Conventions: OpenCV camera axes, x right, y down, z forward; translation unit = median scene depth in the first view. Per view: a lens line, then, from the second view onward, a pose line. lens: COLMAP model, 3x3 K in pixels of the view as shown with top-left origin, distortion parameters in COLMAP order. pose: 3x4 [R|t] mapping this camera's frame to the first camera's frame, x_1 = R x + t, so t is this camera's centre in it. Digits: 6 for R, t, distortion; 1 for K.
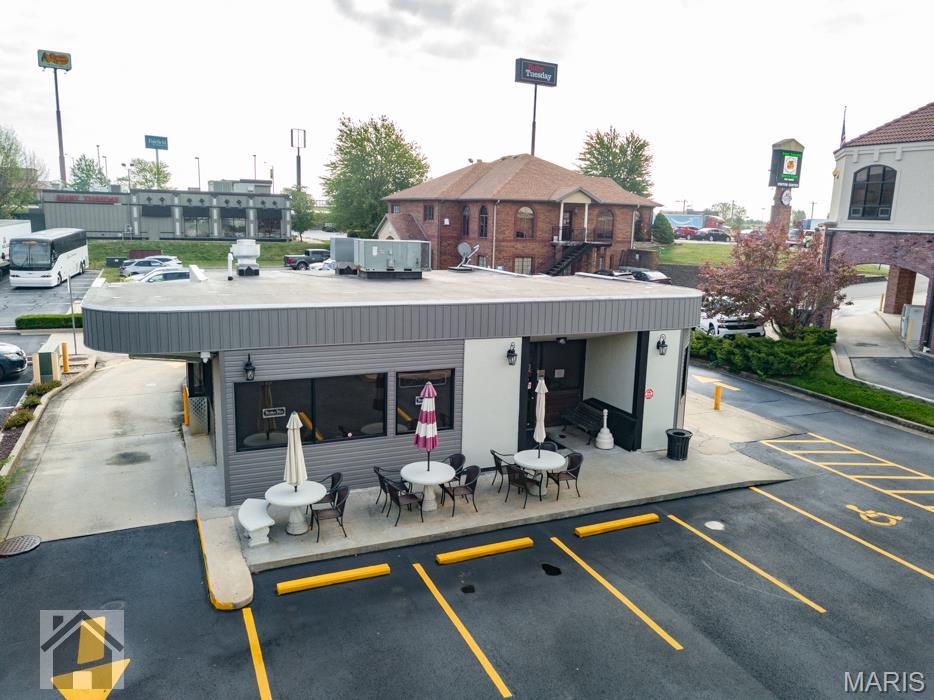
lens RADIAL K [[716.0, 0, 462.5], [0, 716.0, 350.8], [0, 0, 1]] dist [0.025364, 0.001587]
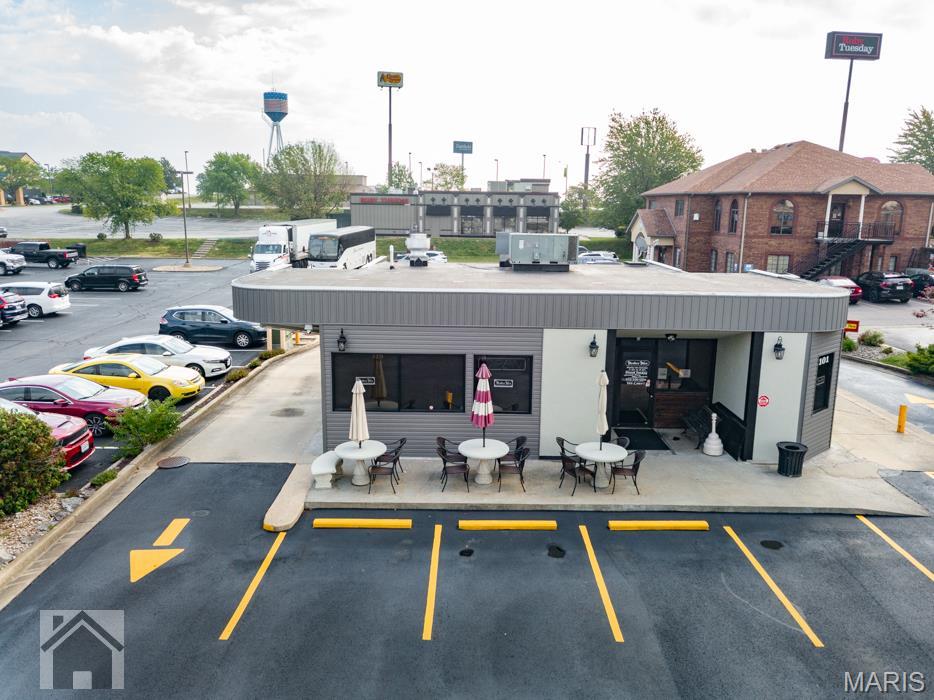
lens RADIAL K [[727.1, 0, 462.7], [0, 727.1, 348.2], [0, 0, 1]] dist [0.020506, 0.010182]
pose [[0.914630, 0.065187, -0.399002, 0.201305], [-0.066448, 0.997733, 0.010685, 0.006118], [0.398794, 0.016740, 0.916888, -0.006717]]
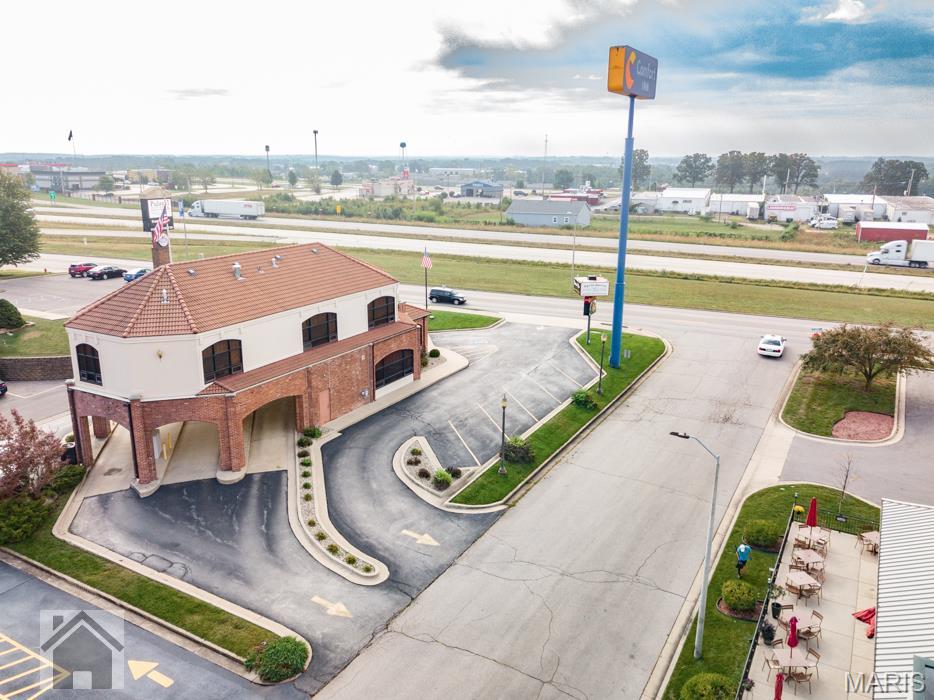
lens RADIAL K [[727.1, 0, 462.7], [0, 727.1, 348.2], [0, 0, 1]] dist [0.020506, 0.010182]
pose [[0.794543, -0.180414, 0.579786, 0.406870], [0.133252, 0.983371, 0.123389, -0.380123], [-0.592406, -0.020780, 0.805371, -0.556205]]
